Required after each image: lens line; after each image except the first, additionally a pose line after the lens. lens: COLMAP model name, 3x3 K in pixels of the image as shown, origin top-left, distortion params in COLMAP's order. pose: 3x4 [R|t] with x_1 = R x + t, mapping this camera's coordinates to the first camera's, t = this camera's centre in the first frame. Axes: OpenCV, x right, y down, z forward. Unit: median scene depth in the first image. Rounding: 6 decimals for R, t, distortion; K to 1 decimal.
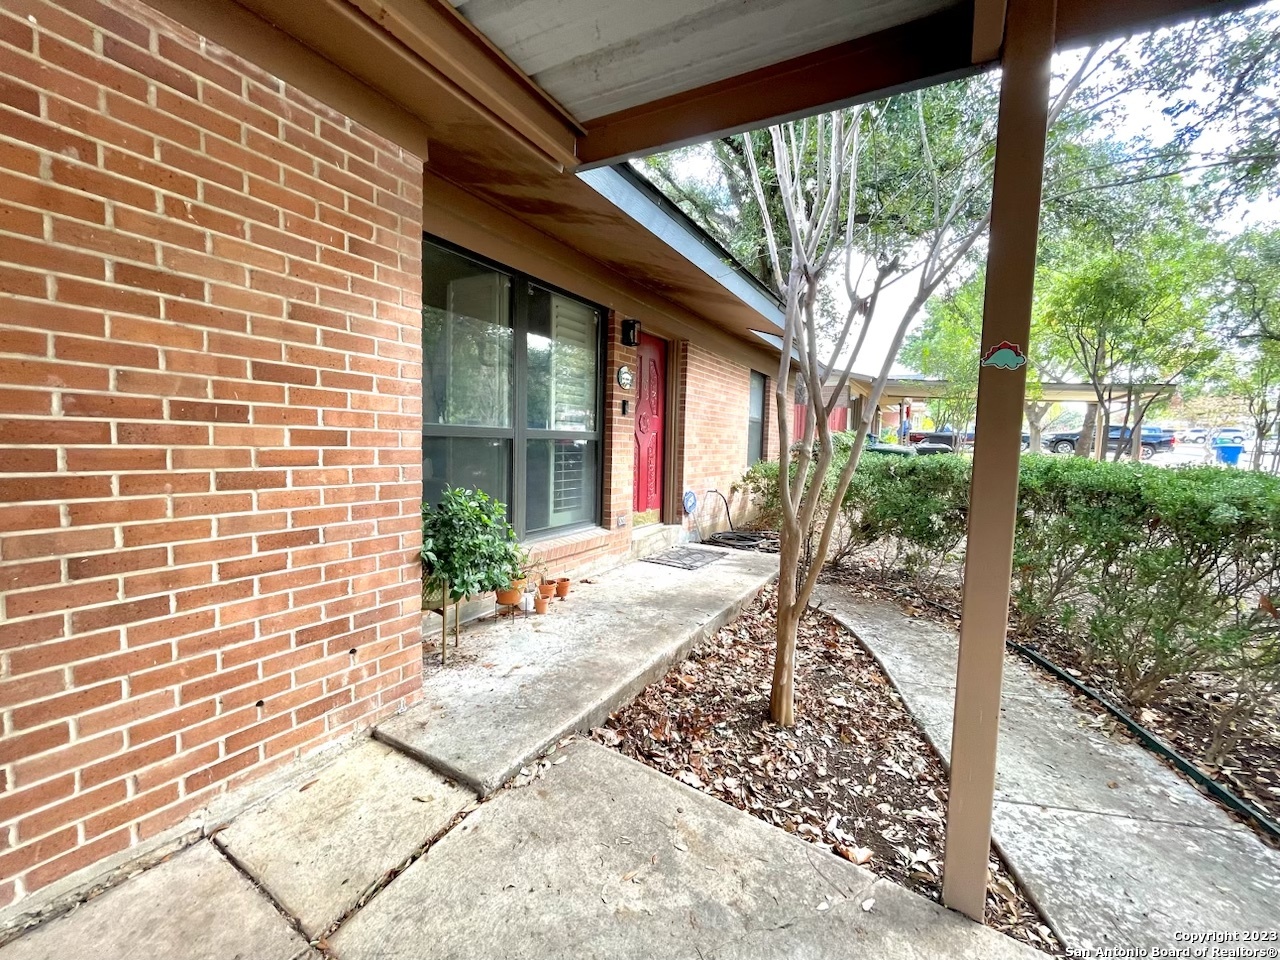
lens RADIAL K [[522.8, 0, 640.1], [0, 522.8, 482.5], [0, 0, 1]] dist [-0.003600, -0.000058]
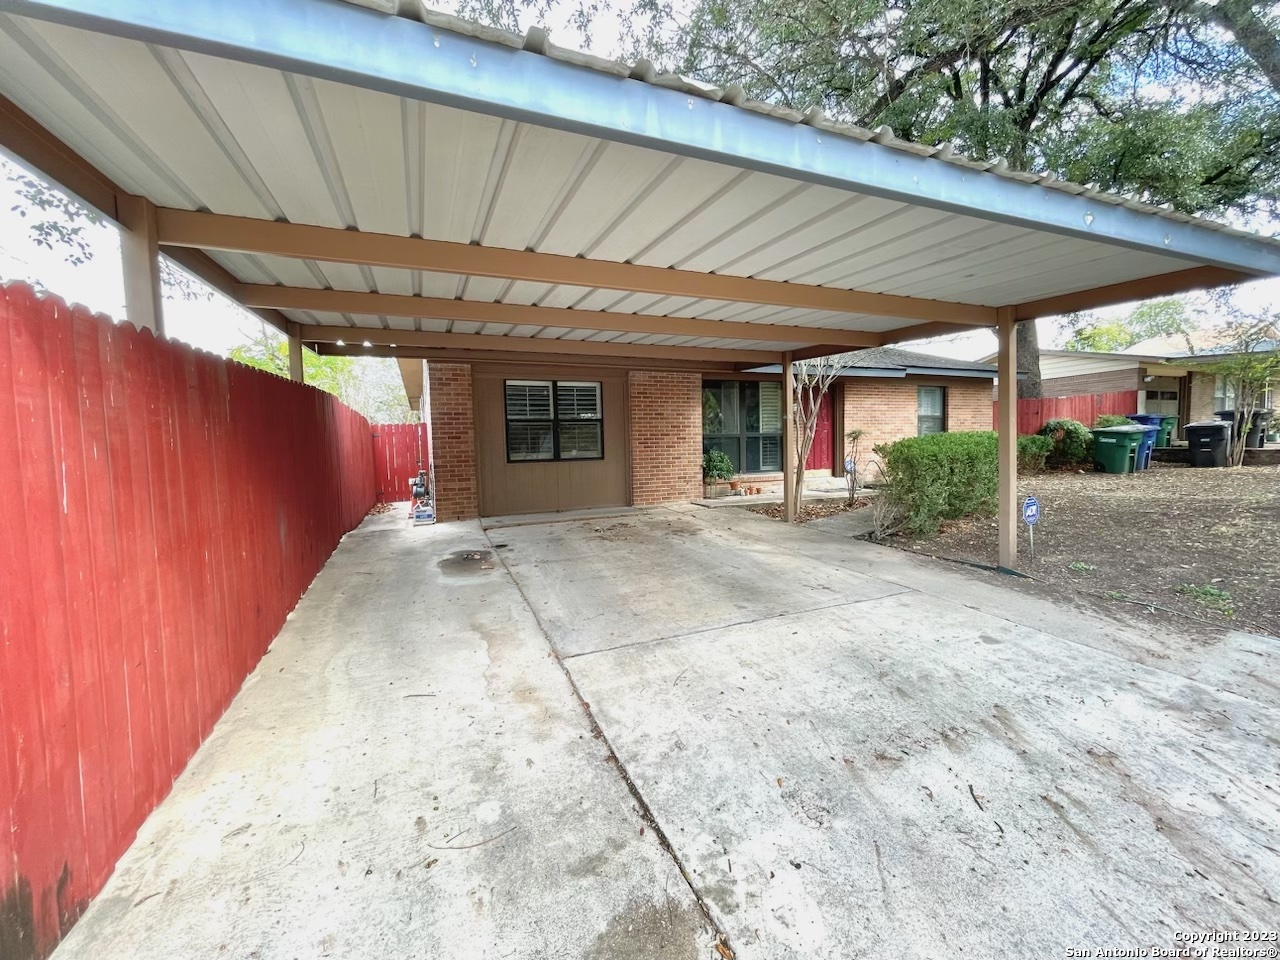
lens RADIAL K [[522.8, 0, 633.4], [0, 522.8, 473.9], [0, 0, 1]] dist [-0.003600, -0.000058]
pose [[0.794660, -0.002846, -0.607049, 0.886501], [-0.007637, 0.999863, -0.014684, 0.142427], [0.607007, 0.016305, 0.794529, -1.401818]]
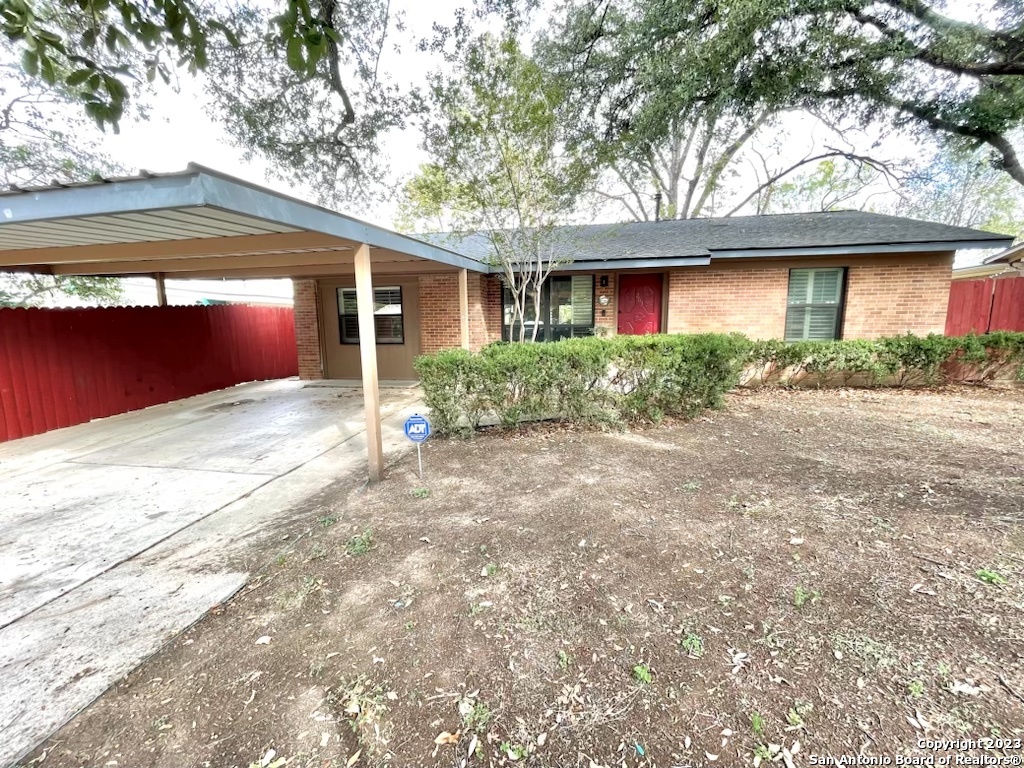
lens RADIAL K [[418.2, 0, 509.6], [0, 418.2, 388.3], [0, 0, 1]] dist [-0.003600, -0.000058]
pose [[0.326051, 0.133592, -0.935866, 1.830791], [-0.055195, 0.990966, 0.122227, -0.015962], [0.943740, 0.011803, 0.330479, -0.022782]]
